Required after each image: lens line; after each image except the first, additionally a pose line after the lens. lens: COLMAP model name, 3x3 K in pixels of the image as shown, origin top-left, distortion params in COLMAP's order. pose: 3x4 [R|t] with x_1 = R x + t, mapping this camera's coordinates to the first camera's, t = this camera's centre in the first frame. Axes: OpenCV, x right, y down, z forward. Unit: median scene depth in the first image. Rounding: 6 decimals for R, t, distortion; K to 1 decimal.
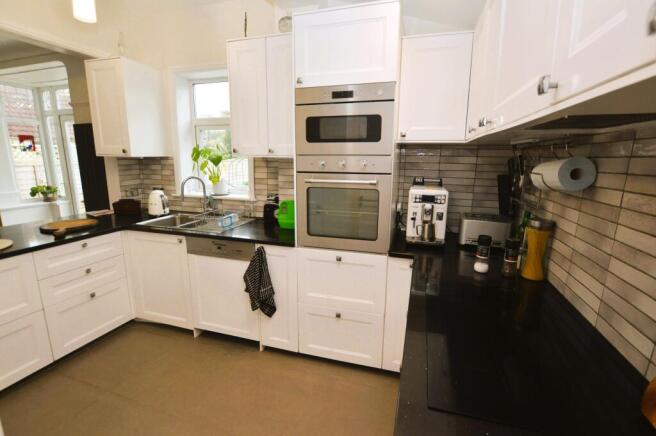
lens RADIAL K [[299.1, 0, 331.2], [0, 299.1, 216.2], [0, 0, 1]] dist [-0.018788, -0.000344]
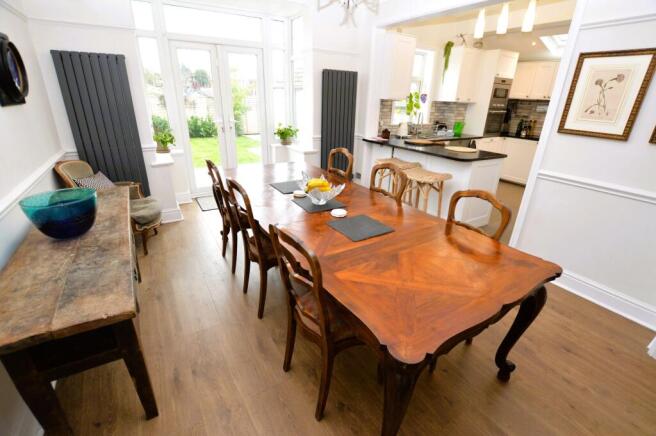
lens RADIAL K [[299.1, 0, 331.2], [0, 299.1, 216.2], [0, 0, 1]] dist [-0.018788, -0.000344]
pose [[0.643562, -0.280629, 0.712093, -2.027468], [0.124346, 0.956335, 0.264503, -0.066430], [-0.755226, -0.081678, 0.650356, 0.154379]]
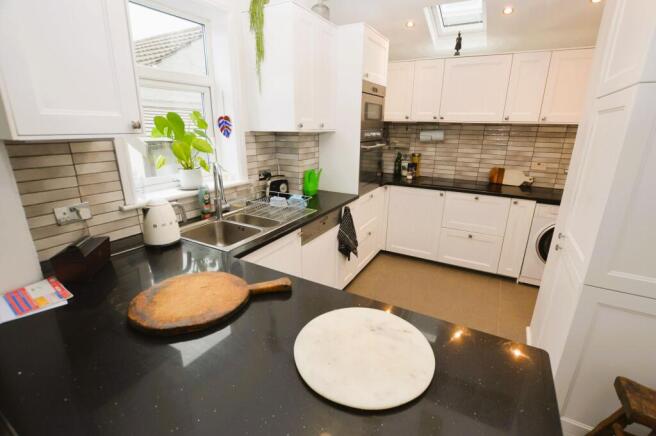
lens RADIAL K [[299.1, 0, 331.2], [0, 299.1, 216.2], [0, 0, 1]] dist [-0.018788, -0.000344]
pose [[0.213874, -0.294516, 0.931407, -0.950767], [0.180074, 0.949015, 0.258735, -0.128627], [-0.960120, 0.112385, 0.256004, 0.512813]]
